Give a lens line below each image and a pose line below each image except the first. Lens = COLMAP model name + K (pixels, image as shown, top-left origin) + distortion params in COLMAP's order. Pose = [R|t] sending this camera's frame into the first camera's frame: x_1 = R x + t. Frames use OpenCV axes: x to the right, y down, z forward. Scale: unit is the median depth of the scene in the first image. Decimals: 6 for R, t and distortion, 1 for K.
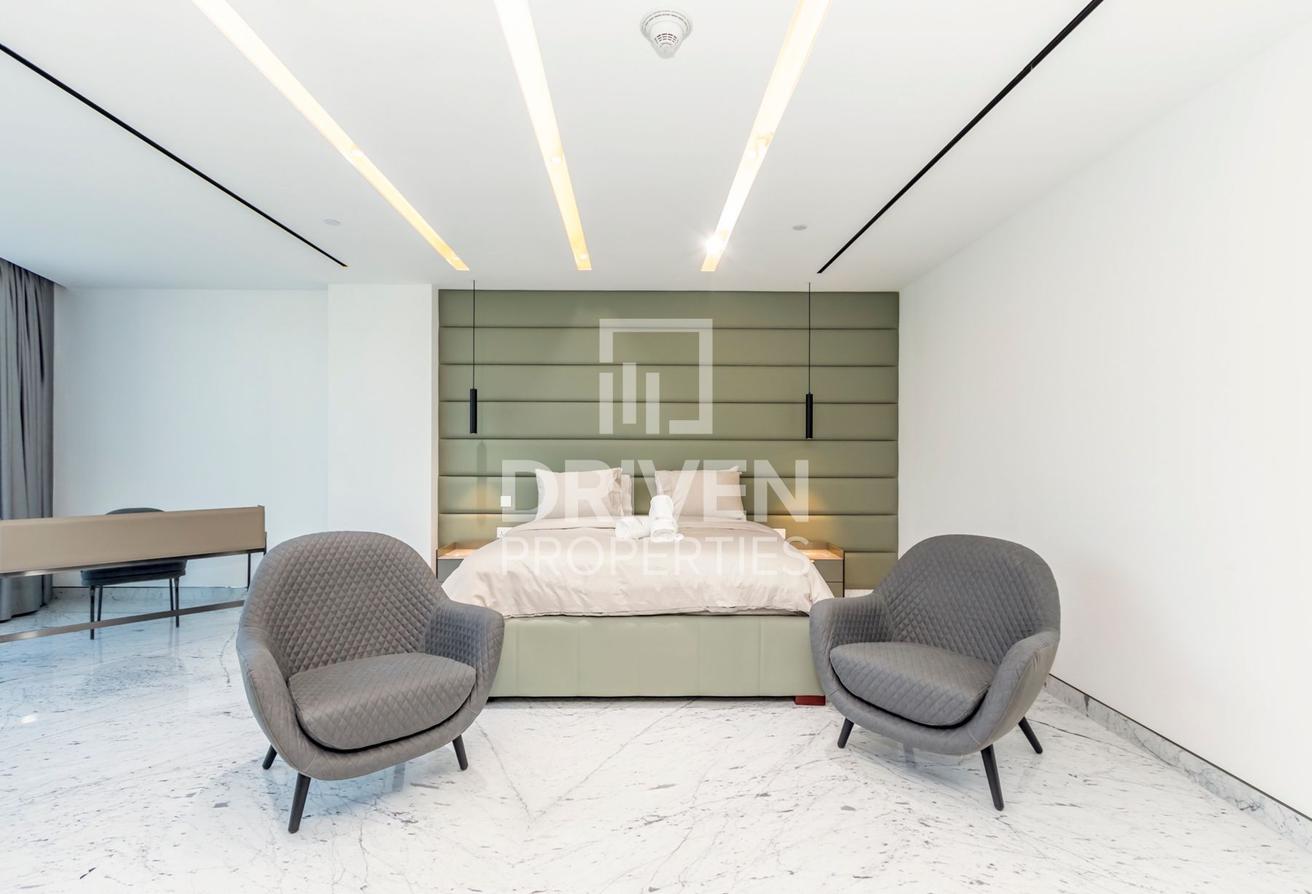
lens RADIAL K [[614.5, 0, 660.0], [0, 614.5, 466.9], [0, 0, 1]] dist [0.006473, 0.000326]
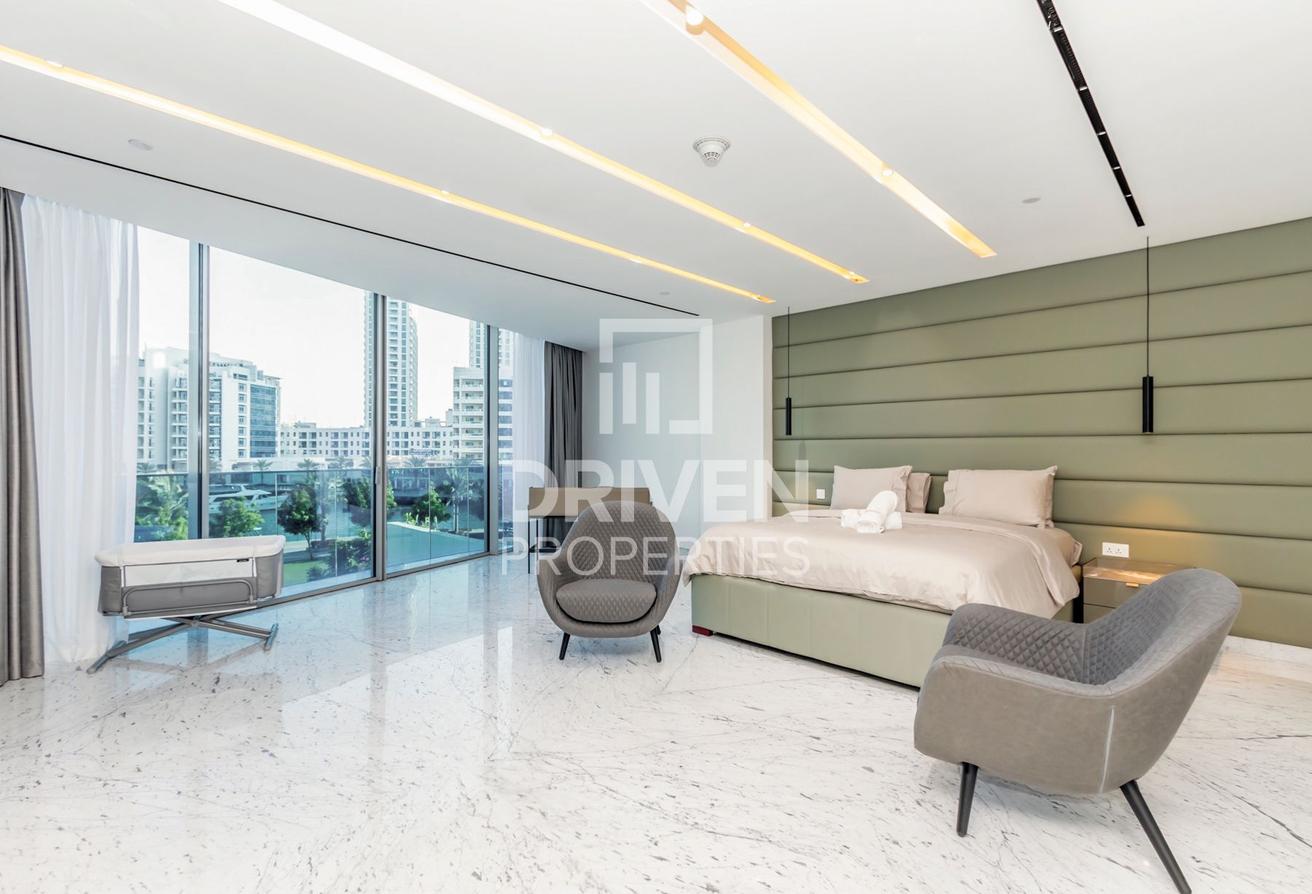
lens RADIAL K [[646.4, 0, 656.7], [0, 646.4, 475.8], [0, 0, 1]] dist [0.005836, 0.000001]
pose [[0.674646, 0.025269, -0.737709, 0.661917], [-0.016453, 0.999680, 0.019196, 0.006228], [0.737958, -0.000813, 0.674846, -0.052774]]
